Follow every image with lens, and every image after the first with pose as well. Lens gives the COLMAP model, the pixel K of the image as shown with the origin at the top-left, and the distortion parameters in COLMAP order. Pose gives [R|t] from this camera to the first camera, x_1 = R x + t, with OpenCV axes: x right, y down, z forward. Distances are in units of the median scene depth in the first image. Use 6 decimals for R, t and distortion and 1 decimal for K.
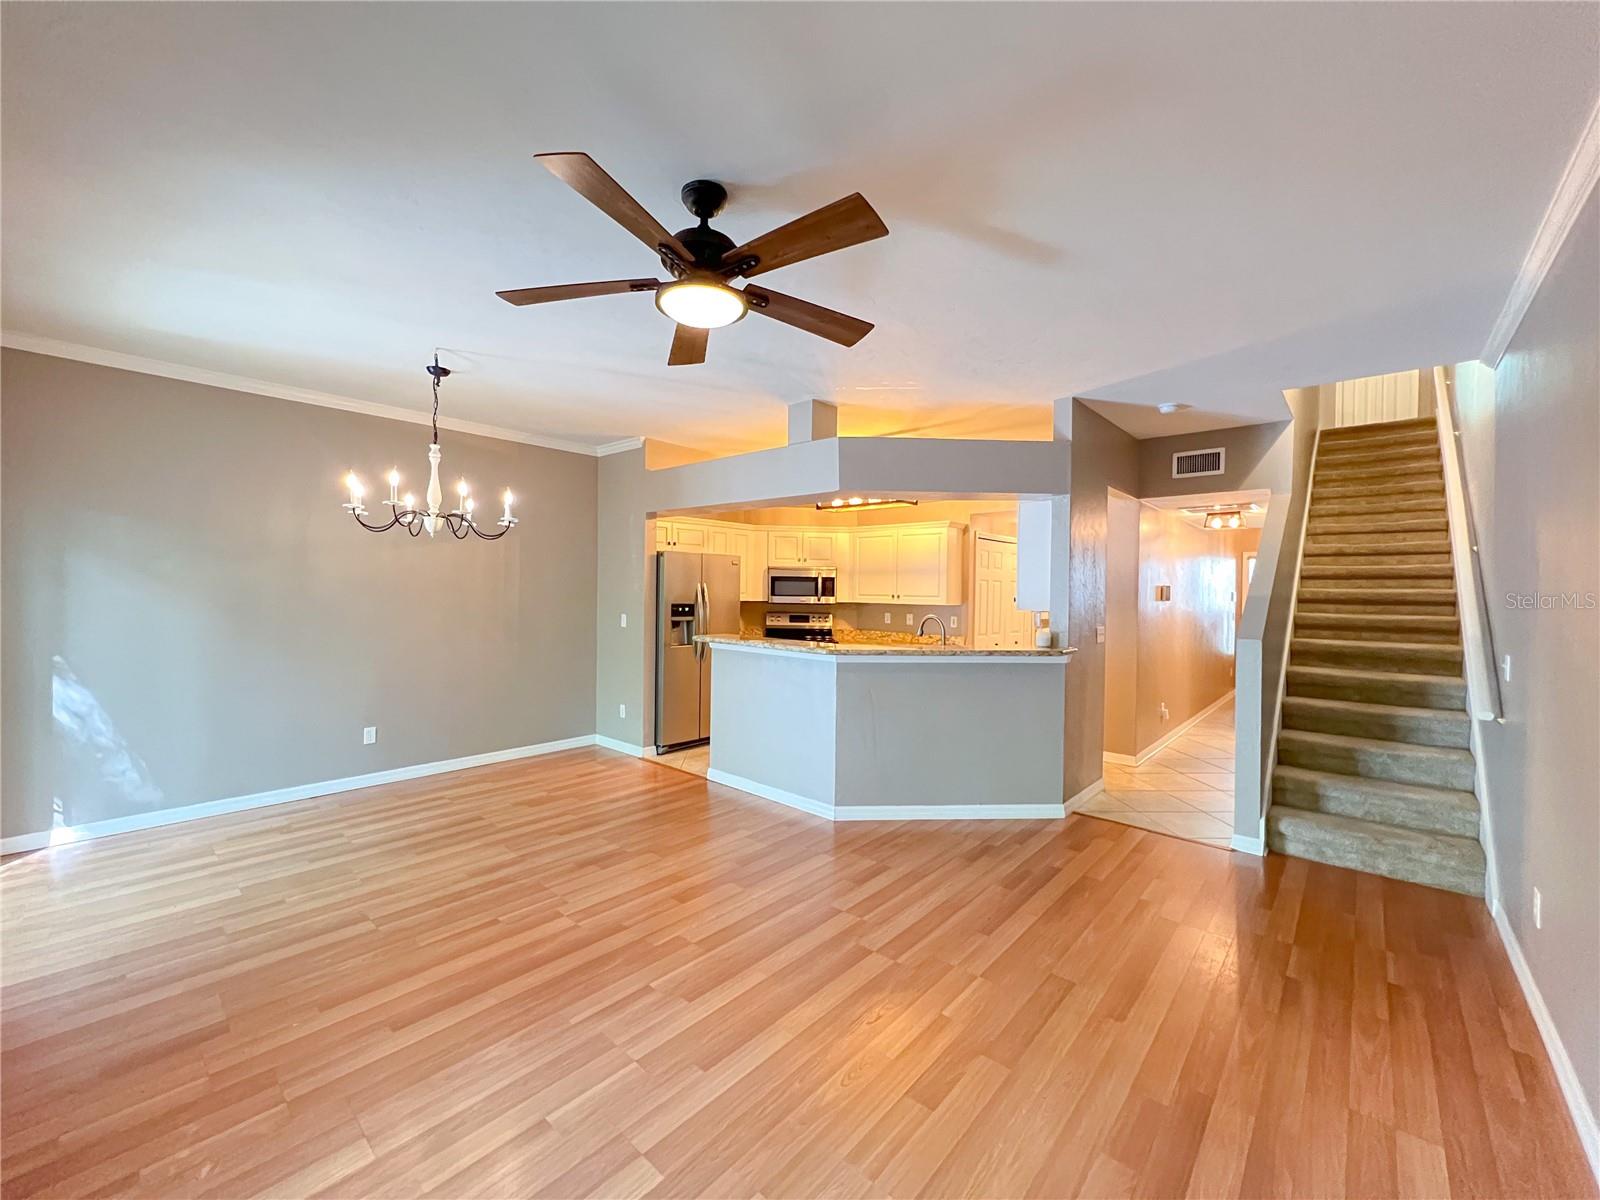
lens RADIAL K [[641.3, 0, 795.3], [0, 641.3, 597.0], [0, 0, 1]] dist [-0.000002, 0.000076]
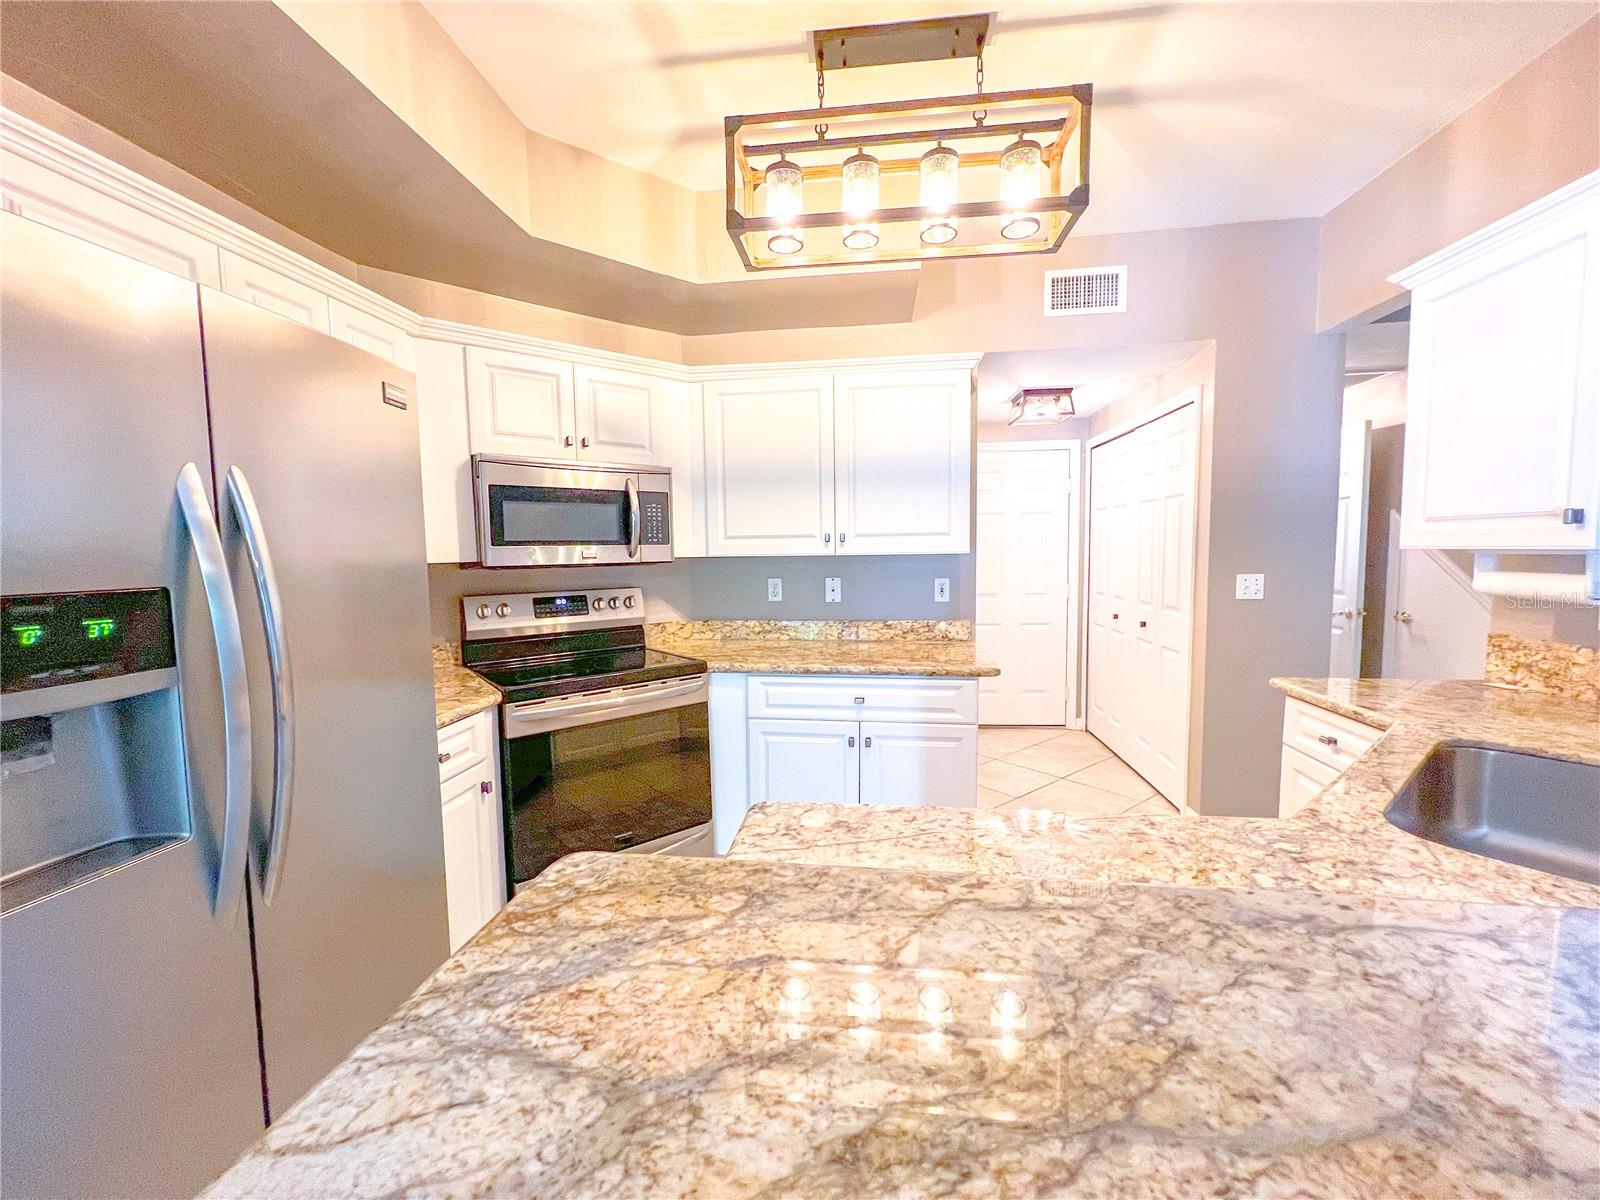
lens RADIAL K [[641.3, 0, 795.3], [0, 641.3, 597.0], [0, 0, 1]] dist [-0.000002, 0.000076]
pose [[0.825104, -0.069252, 0.560721, -0.159125], [0.031915, 0.996588, 0.076120, 0.007687], [-0.564079, -0.044911, 0.824498, 1.052130]]
